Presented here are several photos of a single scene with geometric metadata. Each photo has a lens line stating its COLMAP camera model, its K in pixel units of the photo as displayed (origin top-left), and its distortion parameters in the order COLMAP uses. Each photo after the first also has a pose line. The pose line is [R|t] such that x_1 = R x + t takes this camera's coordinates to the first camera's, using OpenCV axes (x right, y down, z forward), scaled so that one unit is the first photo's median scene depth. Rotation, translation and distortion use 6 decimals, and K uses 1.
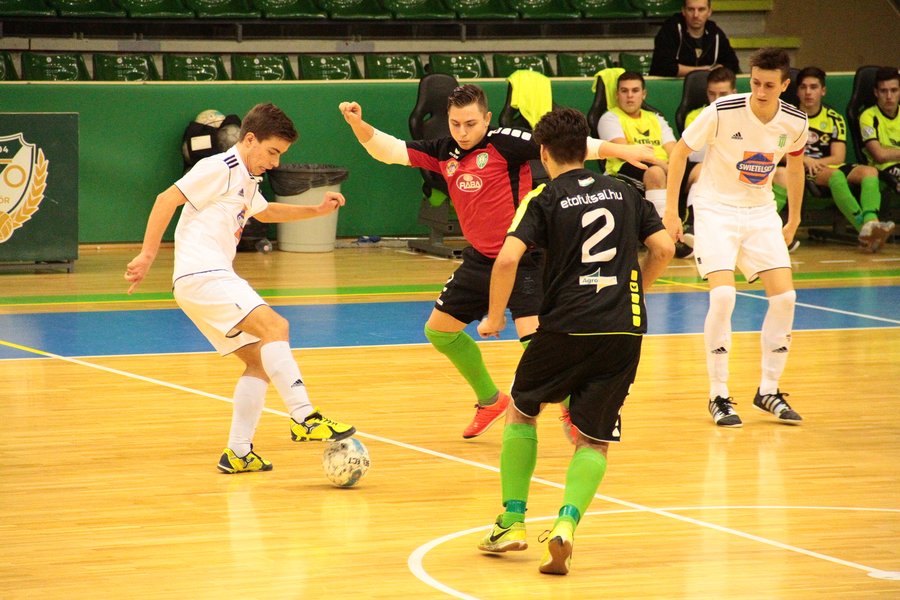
lens RADIAL K [[5670.3, 0, 449.7], [0, 5670.3, 299.0], [0, 0, 1]] dist [2.331187, 0.000000]
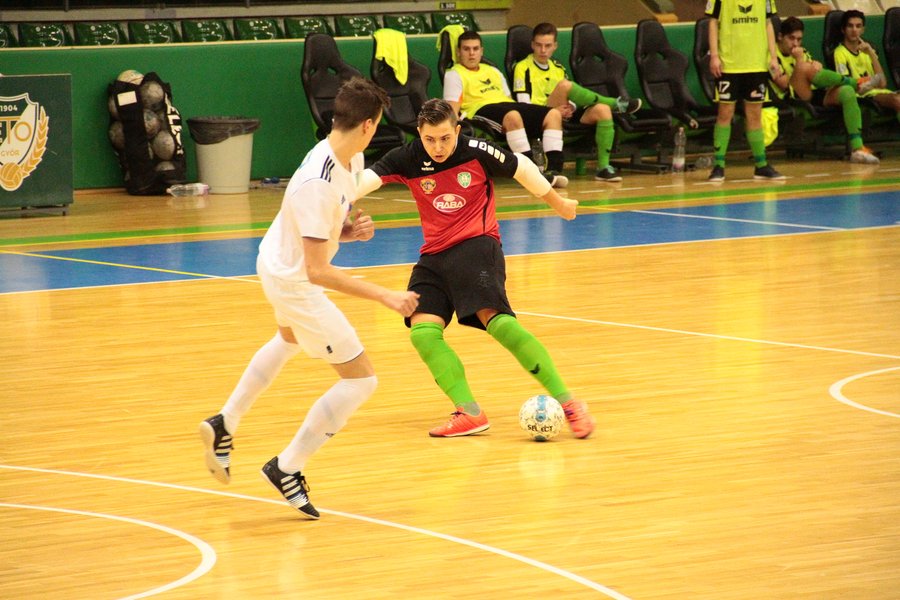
lens RADIAL K [[5670.3, 0, 453.5], [0, 5670.3, 304.0], [0, 0, 1]] dist [2.331187, 0.000000]
pose [[0.976009, -0.039143, 0.214181, -0.224785], [0.038452, 0.999233, 0.007393, 0.007204], [-0.214307, 0.001020, 0.976766, -0.123435]]
